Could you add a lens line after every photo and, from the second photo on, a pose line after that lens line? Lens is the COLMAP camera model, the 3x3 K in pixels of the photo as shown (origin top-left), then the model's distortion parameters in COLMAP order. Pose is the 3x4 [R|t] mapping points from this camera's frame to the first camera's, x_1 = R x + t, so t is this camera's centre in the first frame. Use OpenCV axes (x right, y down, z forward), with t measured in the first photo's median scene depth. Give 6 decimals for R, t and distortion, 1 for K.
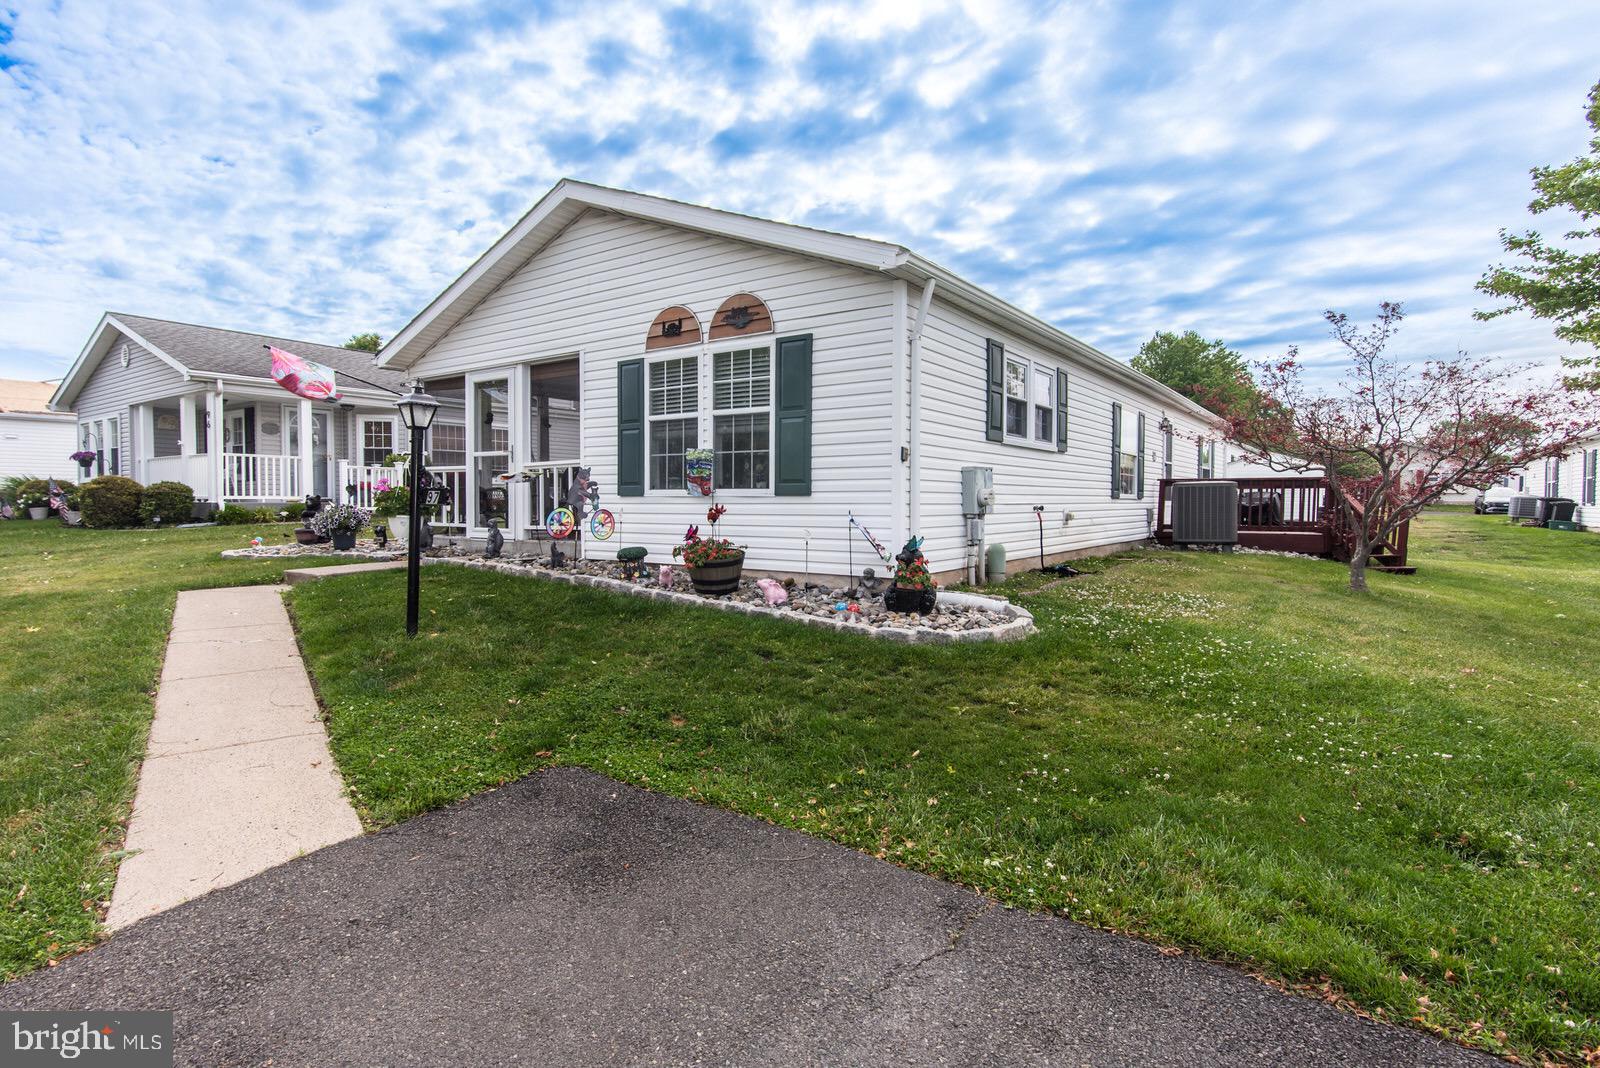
lens RADIAL K [[792.5, 0, 795.2], [0, 792.5, 550.9], [0, 0, 1]] dist [-0.000391, 0.000312]
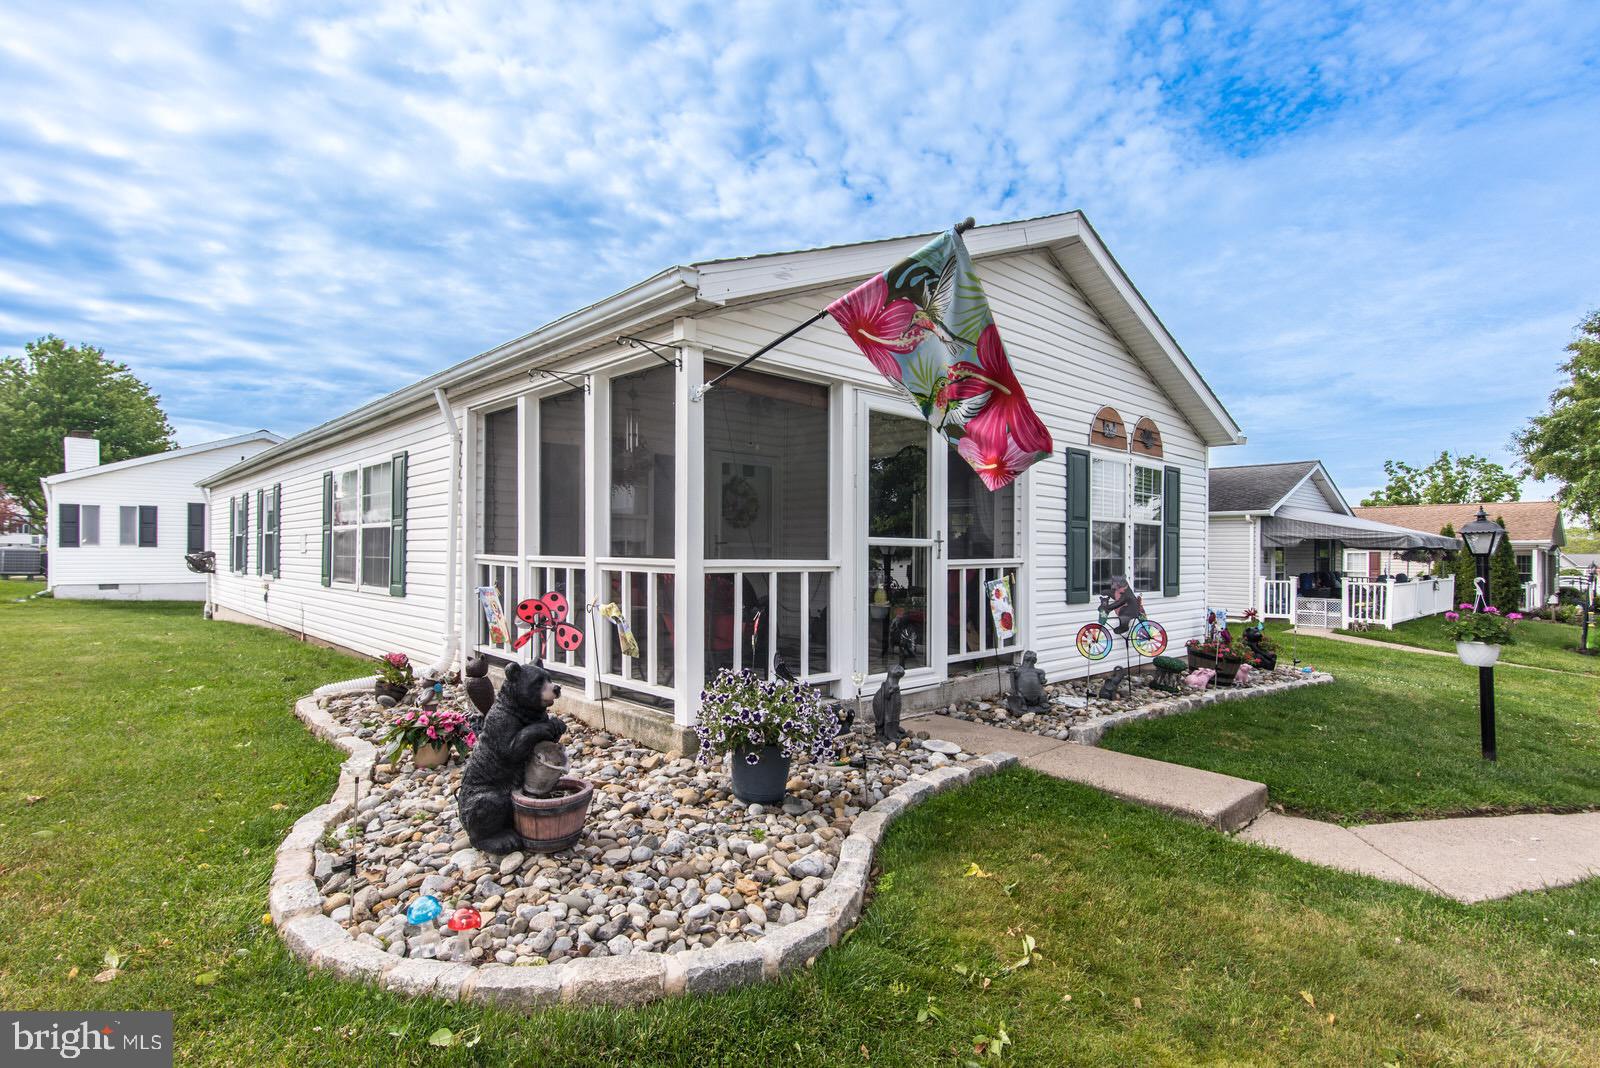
lens RADIAL K [[792.5, 0, 795.2], [0, 792.5, 550.9], [0, 0, 1]] dist [-0.000391, 0.000312]
pose [[0.190649, -0.005605, 0.981642, -0.859046], [0.061136, 0.998110, -0.006175, -0.105278], [-0.979753, 0.061191, 0.190631, 0.835206]]
